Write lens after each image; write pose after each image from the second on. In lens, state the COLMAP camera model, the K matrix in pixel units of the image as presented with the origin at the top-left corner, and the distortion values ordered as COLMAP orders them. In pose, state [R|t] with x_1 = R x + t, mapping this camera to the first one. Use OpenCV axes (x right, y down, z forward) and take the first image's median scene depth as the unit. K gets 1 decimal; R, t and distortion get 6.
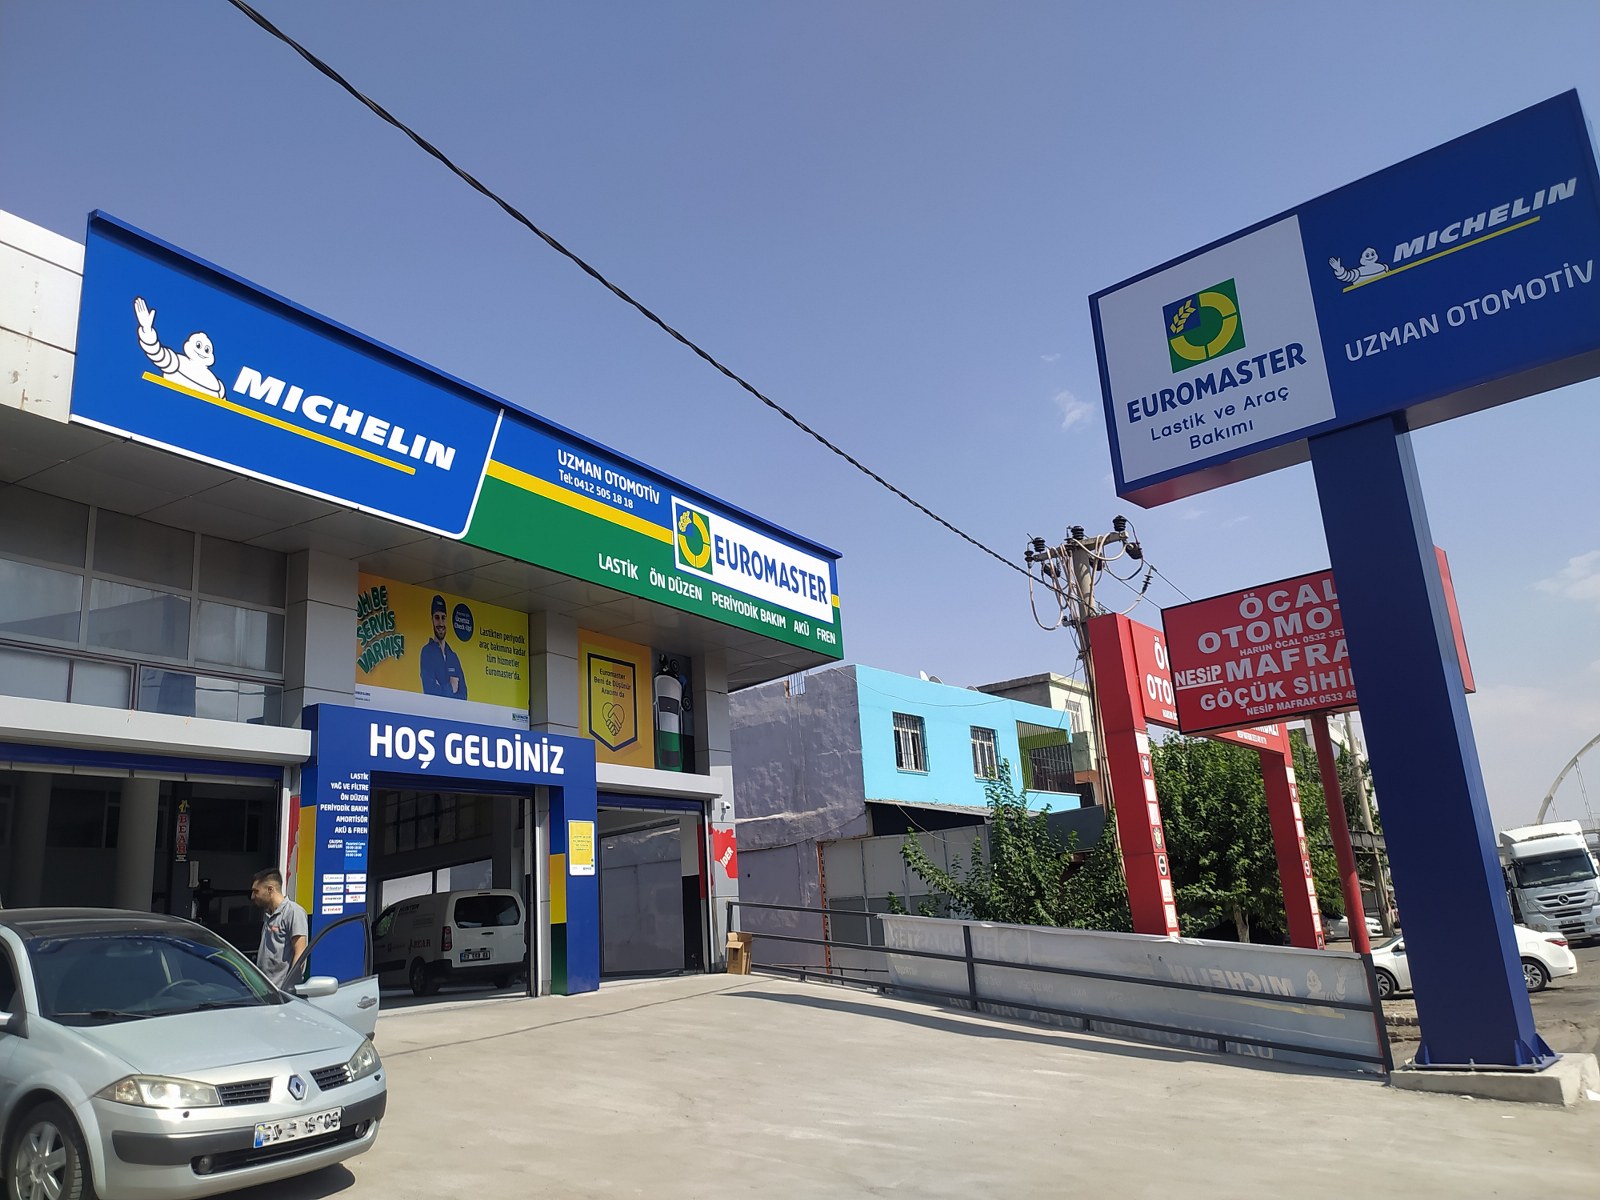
lens RADIAL K [[1216.0, 0, 807.4], [0, 1216.0, 602.3], [0, 0, 1]] dist [0.066206, -0.070841]
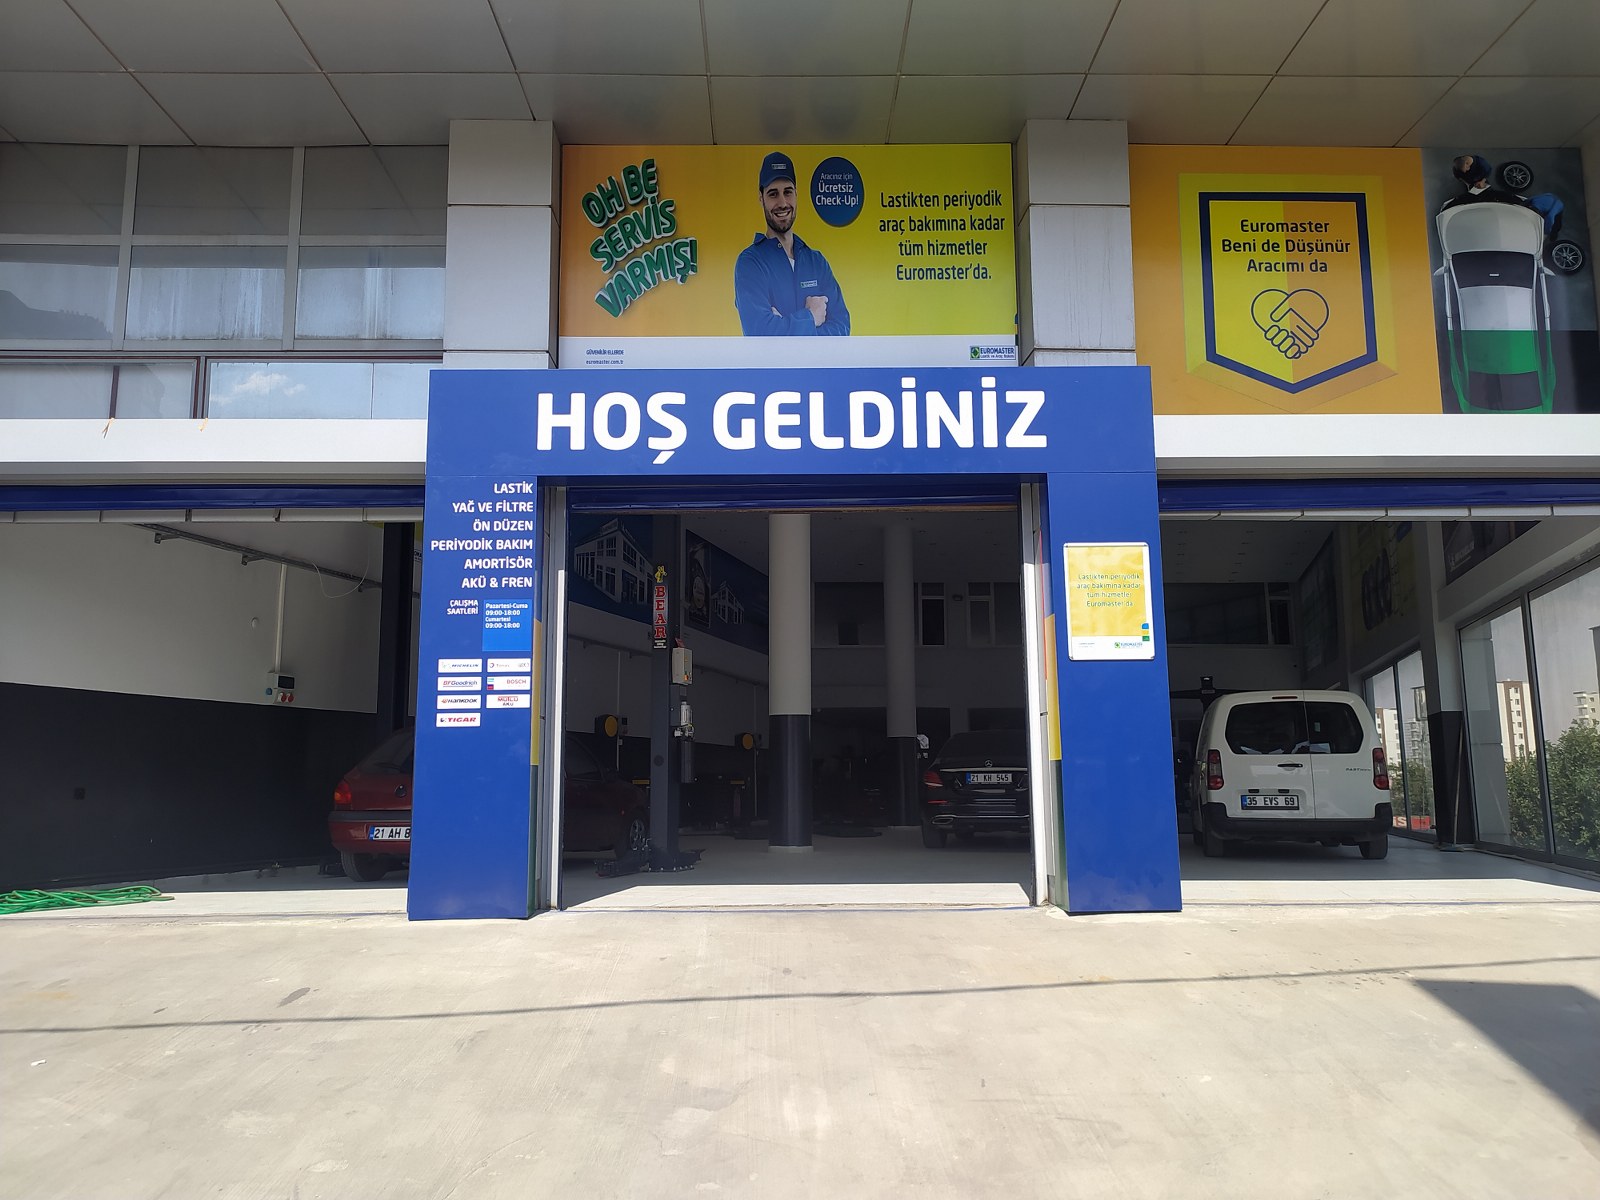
lens RADIAL K [[1216.0, 0, 802.2], [0, 1216.0, 591.5], [0, 0, 1]] dist [0.066206, -0.070841]
pose [[0.521296, -0.067832, -0.850676, 0.156685], [0.192860, 0.980410, 0.040008, 0.173608], [0.831297, -0.184917, 0.524166, 0.735031]]
